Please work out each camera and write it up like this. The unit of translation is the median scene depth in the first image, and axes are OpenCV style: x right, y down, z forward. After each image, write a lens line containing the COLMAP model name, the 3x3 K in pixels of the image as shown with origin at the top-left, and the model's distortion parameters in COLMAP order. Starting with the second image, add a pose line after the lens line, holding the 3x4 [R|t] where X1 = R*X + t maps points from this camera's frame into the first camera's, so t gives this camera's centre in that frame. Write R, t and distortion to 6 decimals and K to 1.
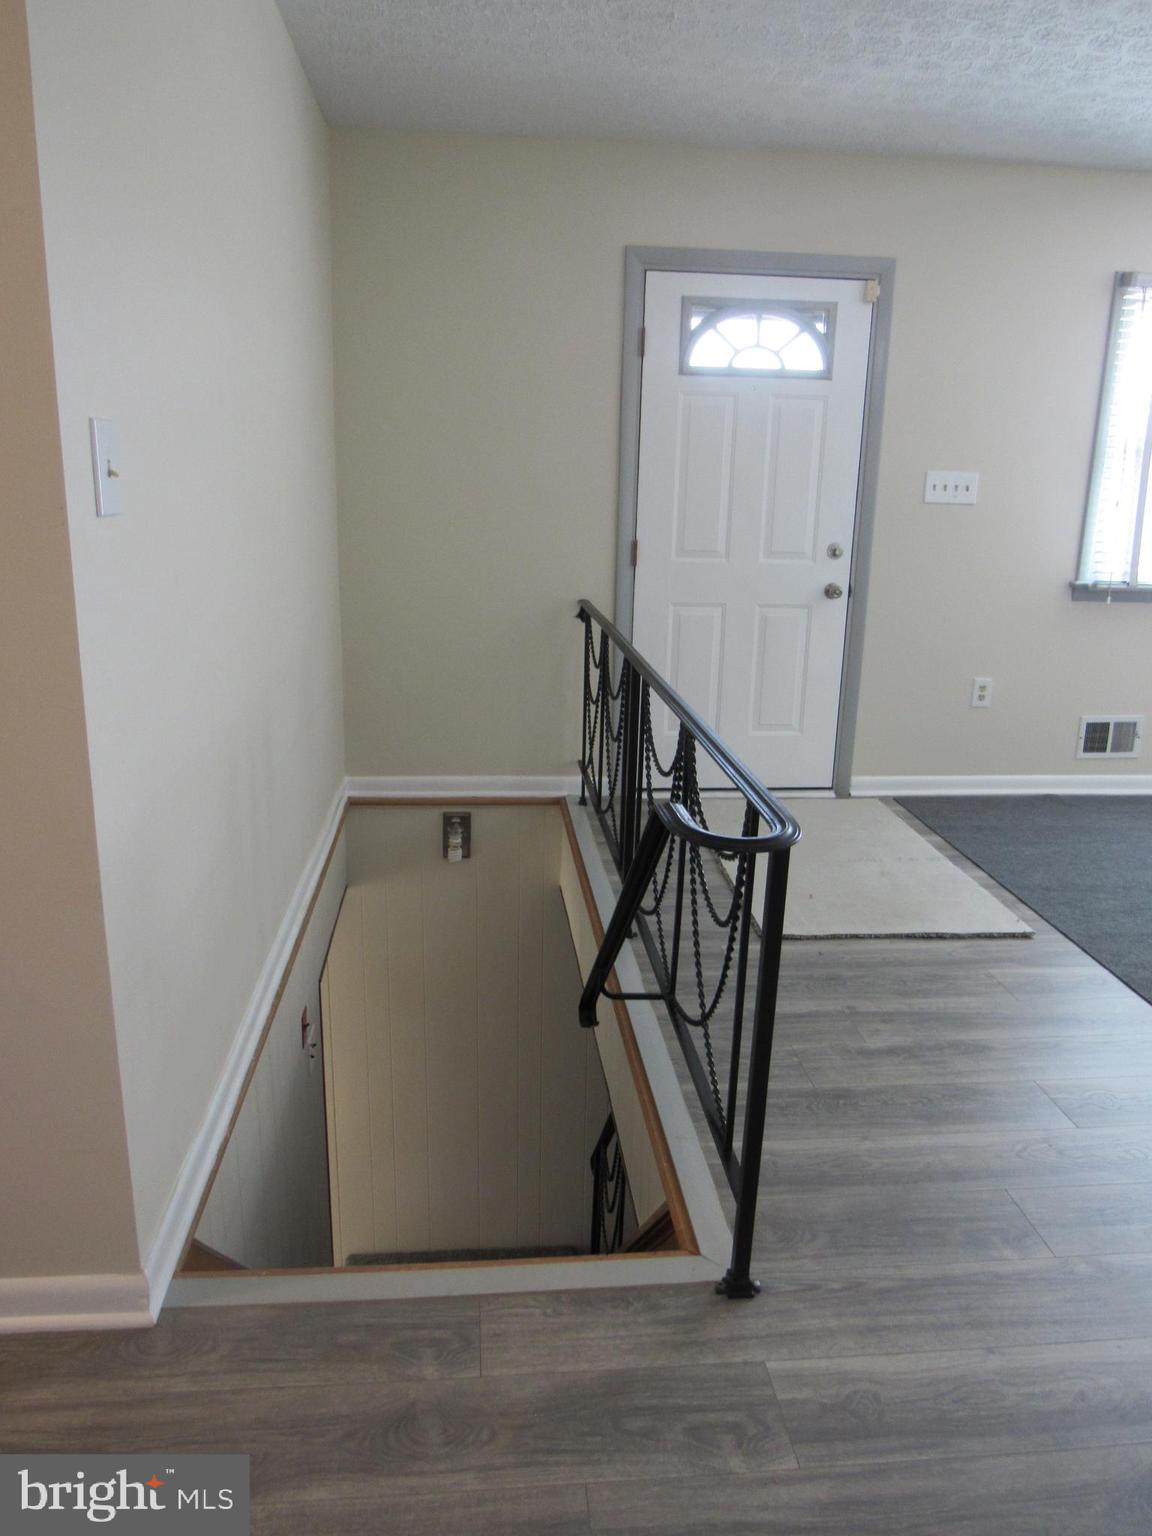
lens RADIAL K [[1080.0, 0, 564.9], [0, 1080.0, 774.5], [0, 0, 1]] dist [-0.015397, -0.005146]
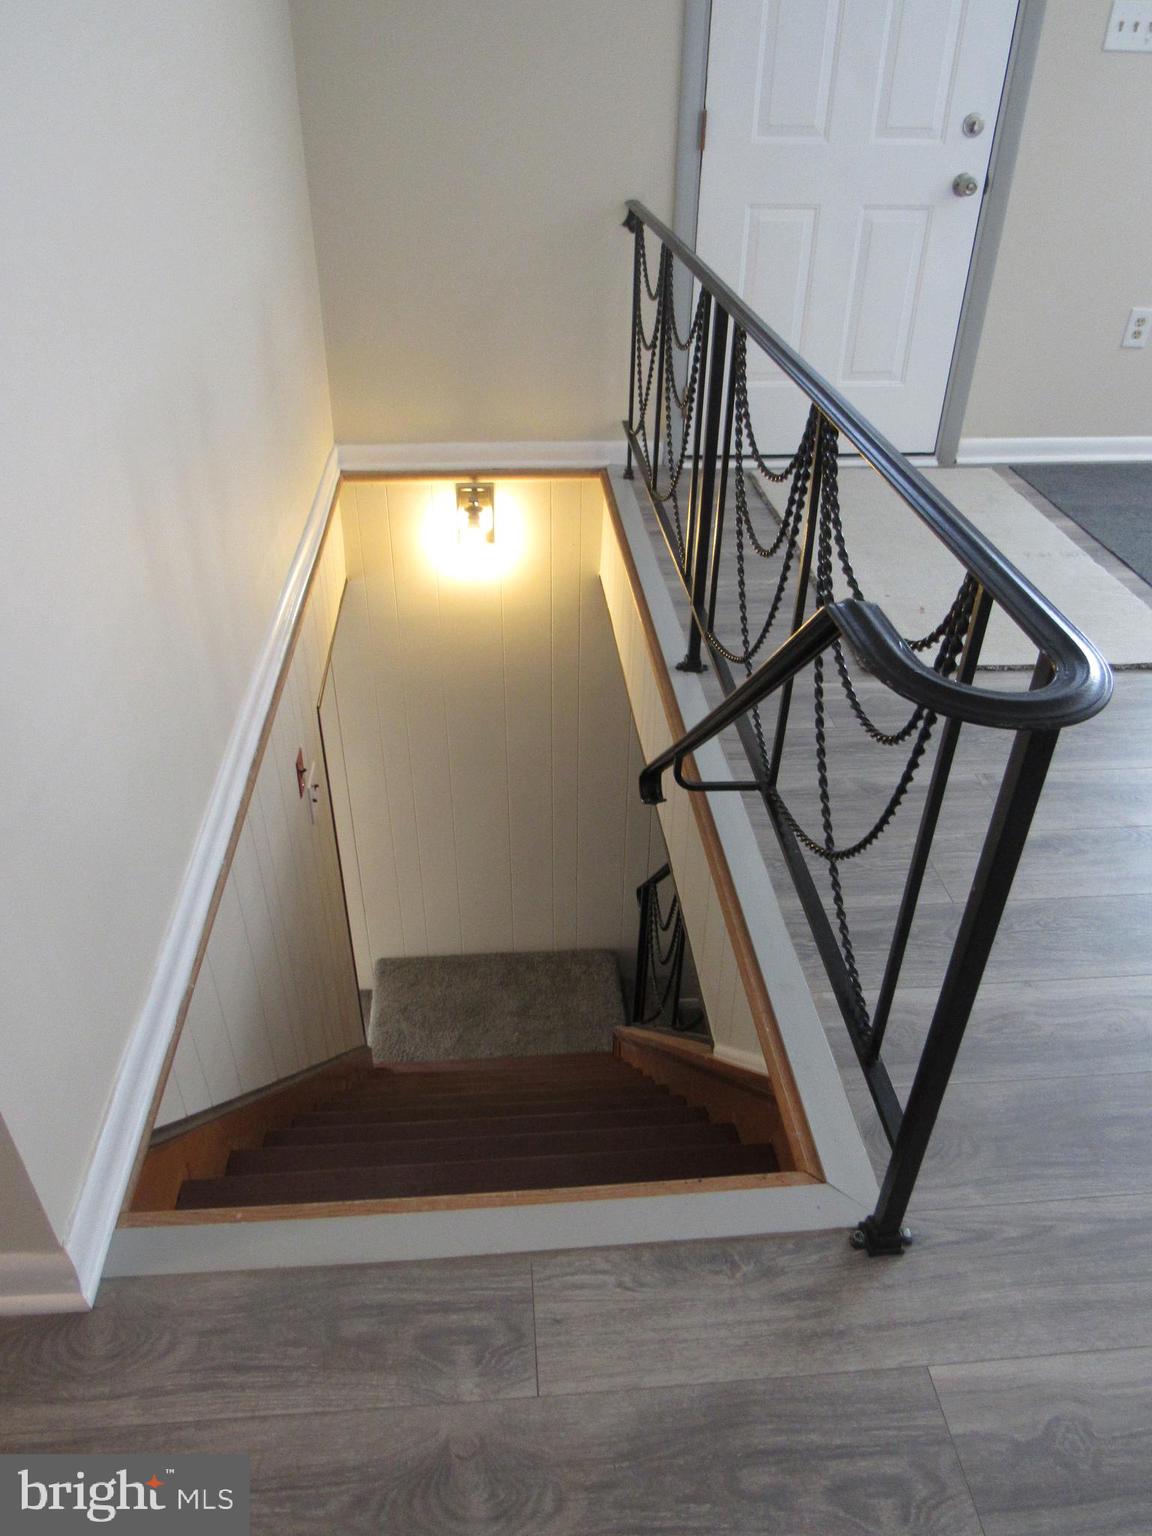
lens RADIAL K [[1080.0, 0, 579.7], [0, 1080.0, 755.4], [0, 0, 1]] dist [-0.015397, -0.005146]
pose [[0.999955, -0.005997, -0.007310, -0.036219], [0.007980, 0.949932, 0.312355, -0.064967], [0.005071, -0.312400, 0.949937, 0.380574]]
